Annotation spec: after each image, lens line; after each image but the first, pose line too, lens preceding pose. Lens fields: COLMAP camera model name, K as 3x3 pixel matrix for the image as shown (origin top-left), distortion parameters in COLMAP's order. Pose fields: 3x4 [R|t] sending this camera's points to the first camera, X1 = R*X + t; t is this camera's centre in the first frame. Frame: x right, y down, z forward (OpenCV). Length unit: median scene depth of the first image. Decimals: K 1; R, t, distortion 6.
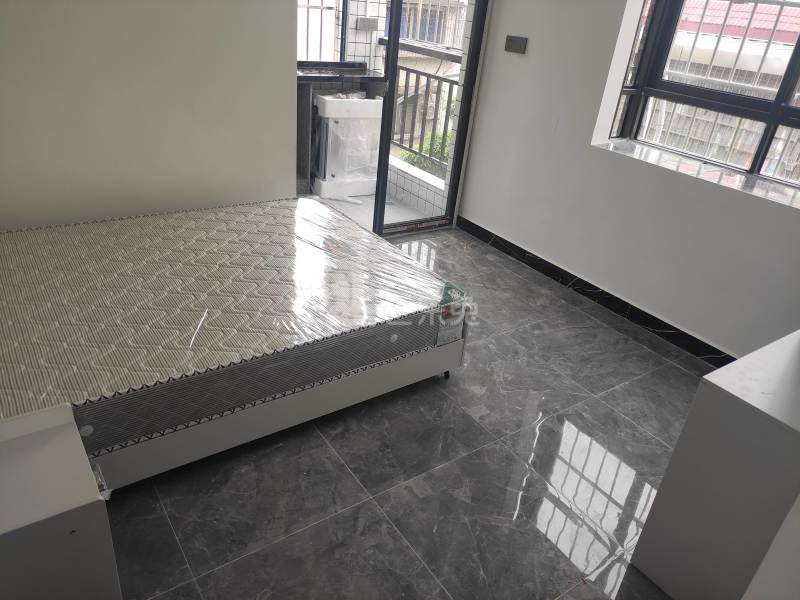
lens RADIAL K [[592.3, 0, 397.2], [0, 592.3, 298.0], [0, 0, 1]] dist [0.048868, -0.039092]
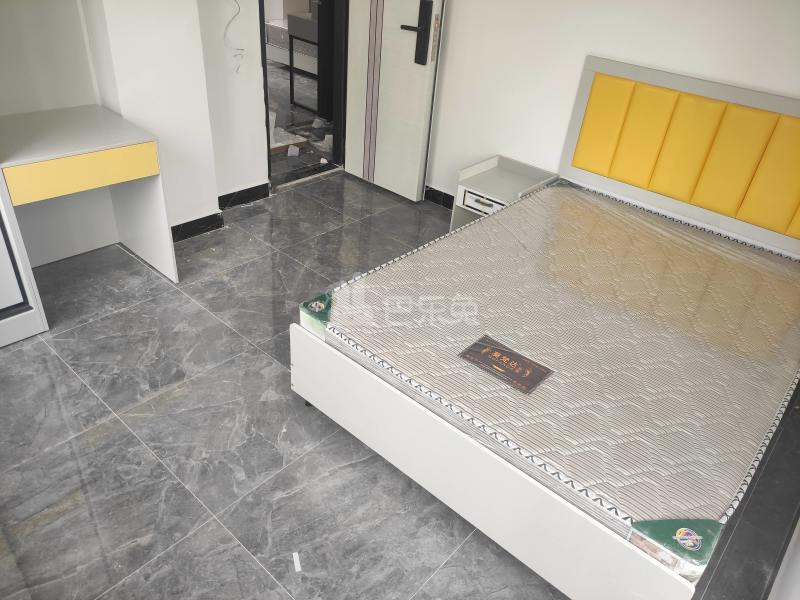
lens RADIAL K [[592.3, 0, 399.2], [0, 592.3, 297.6], [0, 0, 1]] dist [0.048868, -0.039092]
pose [[-0.957571, -0.017120, -0.287689, 0.247323], [-0.259479, 0.485615, 0.834775, -0.809130], [0.125415, 0.874005, -0.469453, 1.552384]]
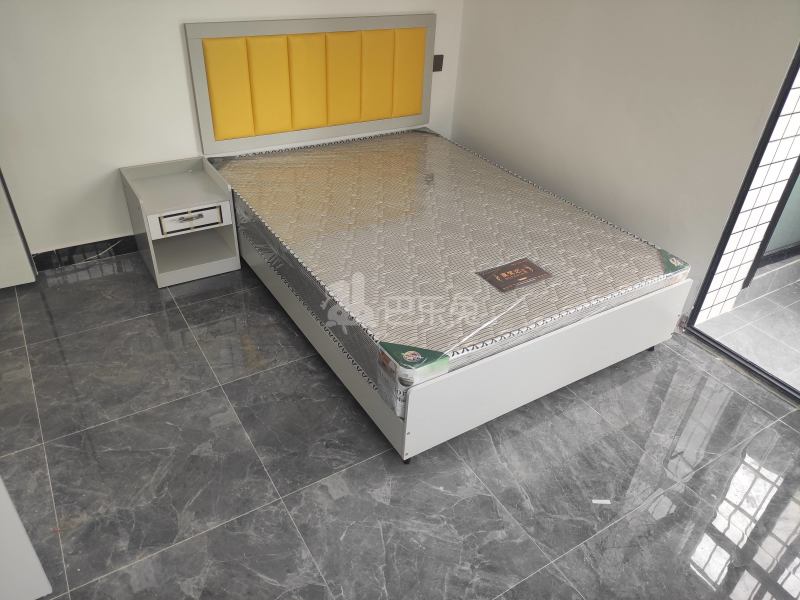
lens RADIAL K [[592.3, 0, 399.7], [0, 592.3, 302.9], [0, 0, 1]] dist [0.048868, -0.039092]
pose [[-0.043698, 0.478219, -0.877153, 0.785308], [-0.520541, 0.738496, 0.428557, -0.402485], [0.852717, 0.475322, 0.216662, 0.894873]]
